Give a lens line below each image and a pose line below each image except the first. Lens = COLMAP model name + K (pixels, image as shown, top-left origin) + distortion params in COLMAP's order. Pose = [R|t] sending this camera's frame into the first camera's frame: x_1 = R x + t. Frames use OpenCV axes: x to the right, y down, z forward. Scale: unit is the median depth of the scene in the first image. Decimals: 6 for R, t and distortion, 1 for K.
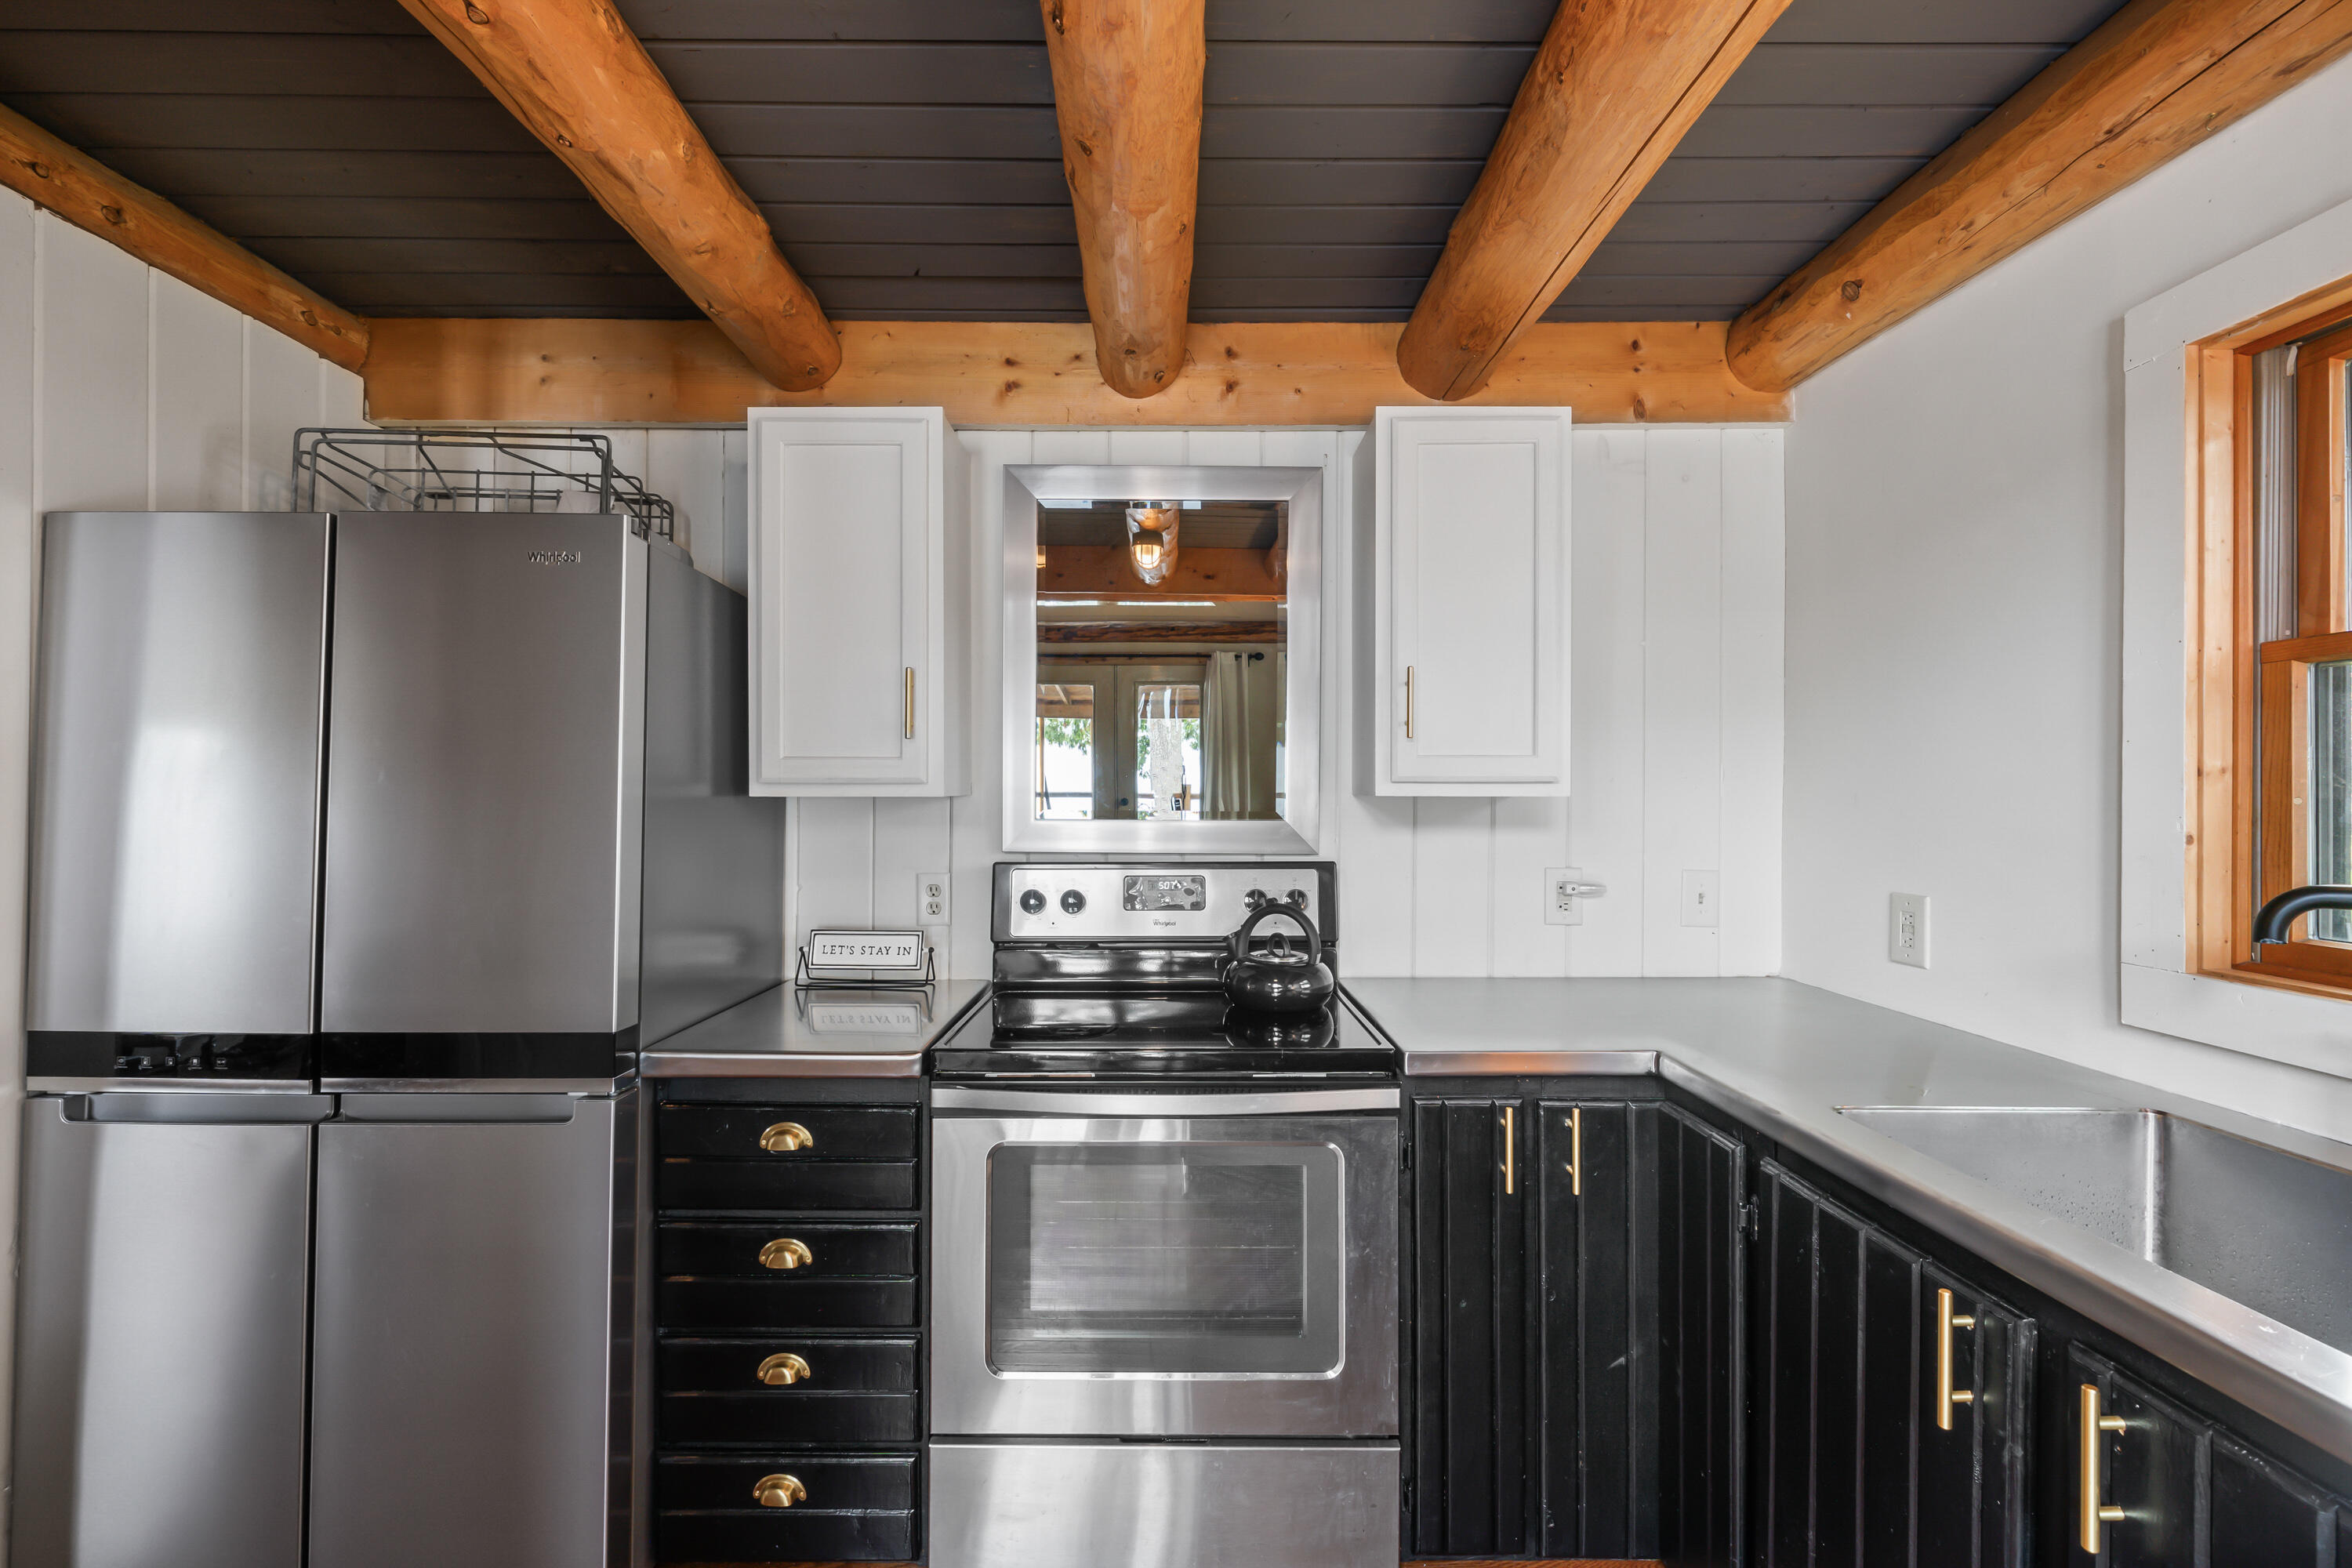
lens RADIAL K [[978.9, 0, 1165.6], [0, 978.9, 791.2], [0, 0, 1]] dist [-0.010142, 0.000919]
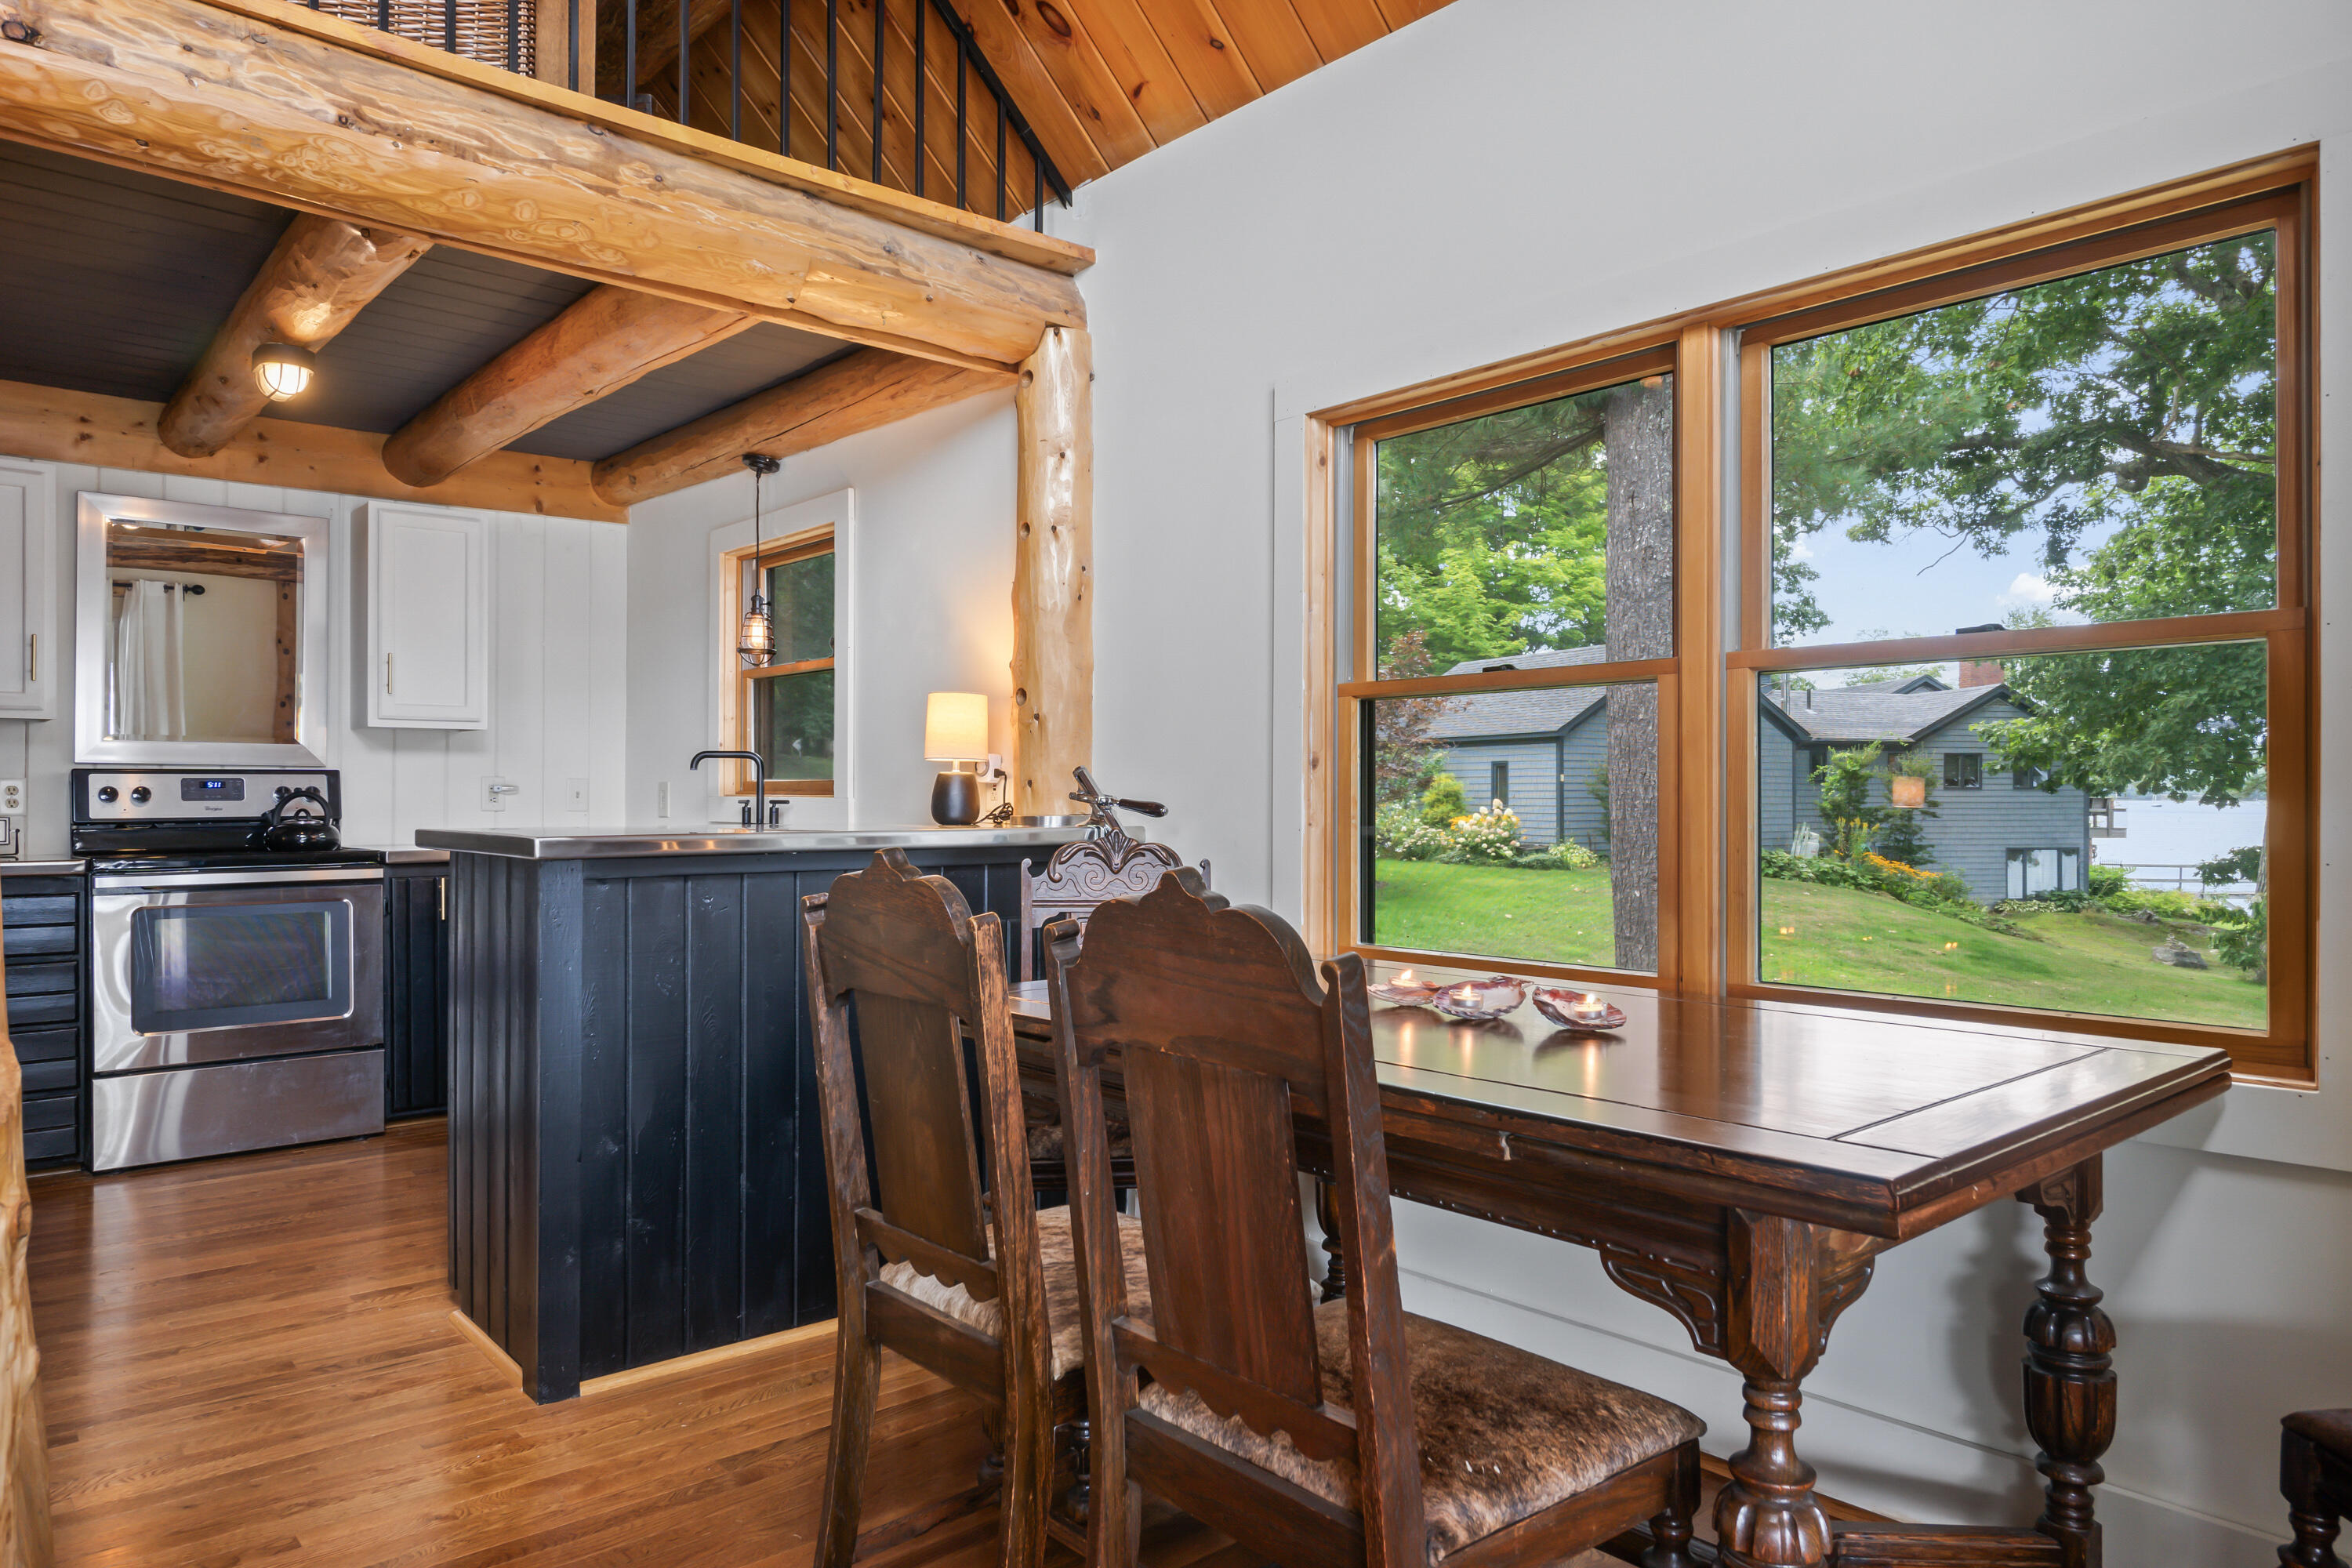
lens RADIAL K [[1463.7, 0, 1168.1], [0, 1463.7, 792.1], [0, 0, 1]] dist [-0.008208, 0.000204]
pose [[0.750101, -0.001439, 0.661322, -0.413496], [-0.000362, 0.999997, 0.002587, 0.109132], [-0.661323, -0.002180, 0.750098, -1.794472]]
